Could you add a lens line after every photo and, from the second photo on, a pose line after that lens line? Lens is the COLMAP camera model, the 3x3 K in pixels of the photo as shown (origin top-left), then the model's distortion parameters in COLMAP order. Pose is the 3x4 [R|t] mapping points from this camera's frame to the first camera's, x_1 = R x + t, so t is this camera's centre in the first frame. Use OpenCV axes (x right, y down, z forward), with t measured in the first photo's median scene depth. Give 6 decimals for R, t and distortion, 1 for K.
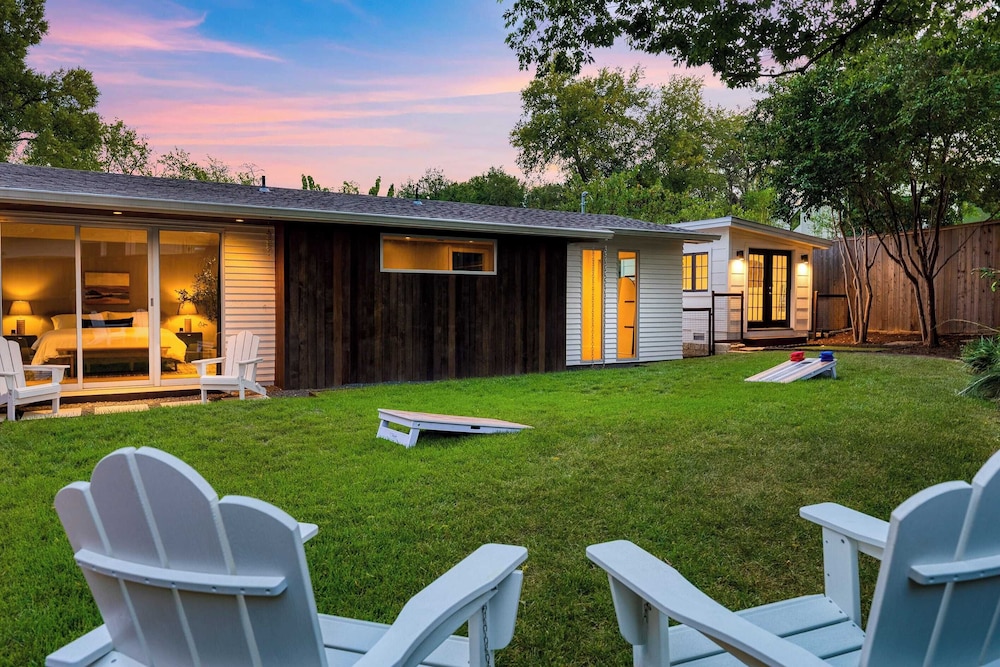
lens RADIAL K [[673.2, 0, 482.5], [0, 673.2, 317.2], [0, 0, 1]] dist [0.003154, 0.003180]
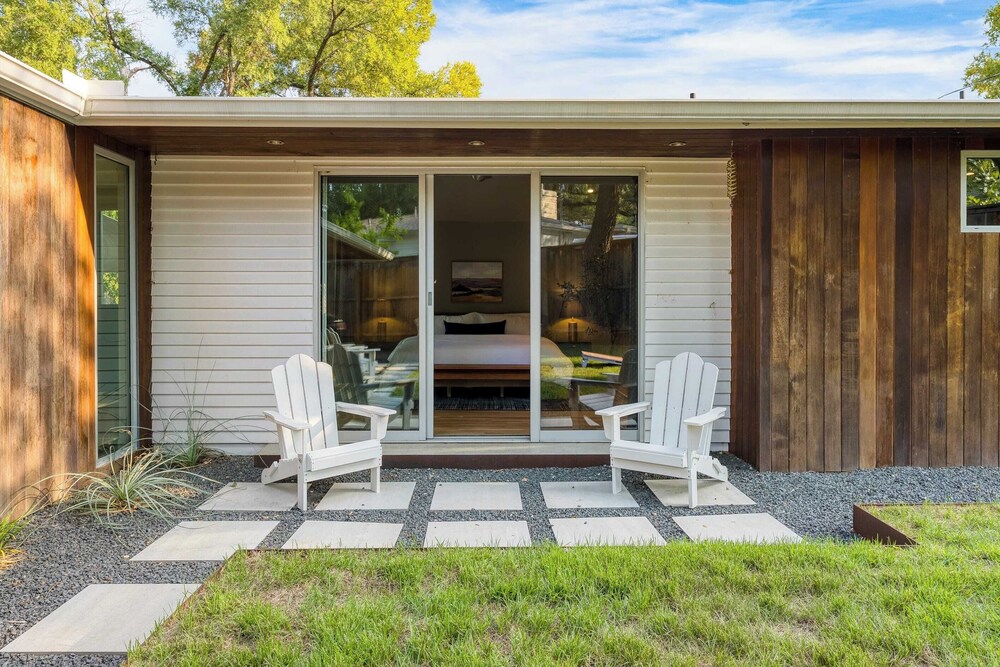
lens RADIAL K [[650.8, 0, 496.8], [0, 650.8, 303.0], [0, 0, 1]] dist [-0.000152, -0.000041]
pose [[0.874758, -0.001201, -0.484558, -0.175434], [-0.009019, 0.999783, -0.018760, -0.005329], [0.484476, 0.020781, 0.874558, 0.360106]]
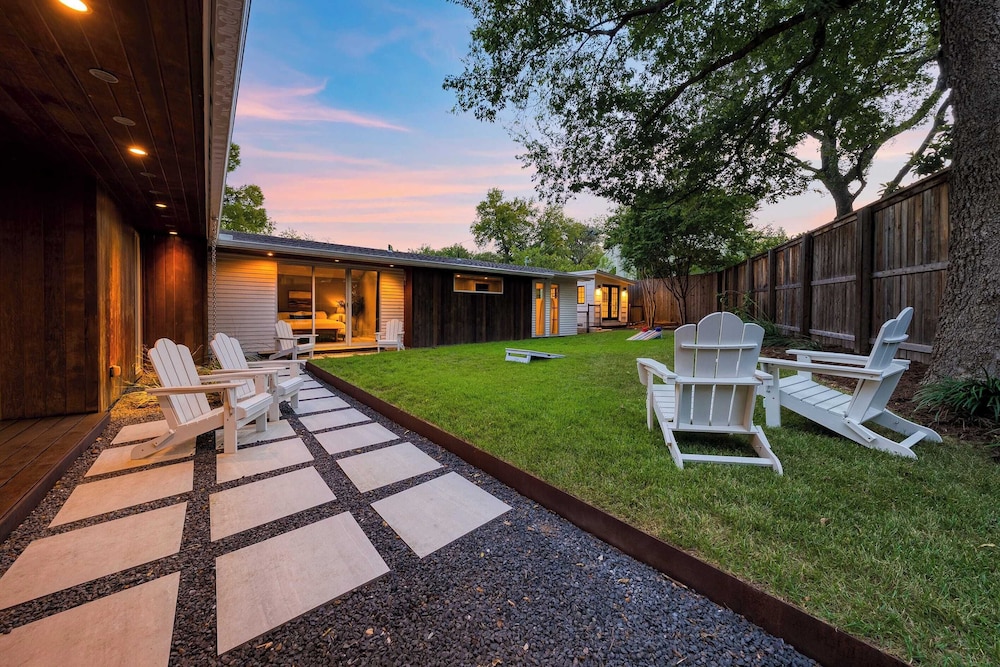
lens RADIAL K [[346.2, 0, 483.3], [0, 346.2, 313.9], [0, 0, 1]] dist [-0.000514, -0.000022]
pose [[0.990493, 0.001791, 0.137554, -0.170167], [0.000915, 0.999807, -0.019604, 0.018990], [-0.137563, 0.019543, 0.990300, -0.064961]]
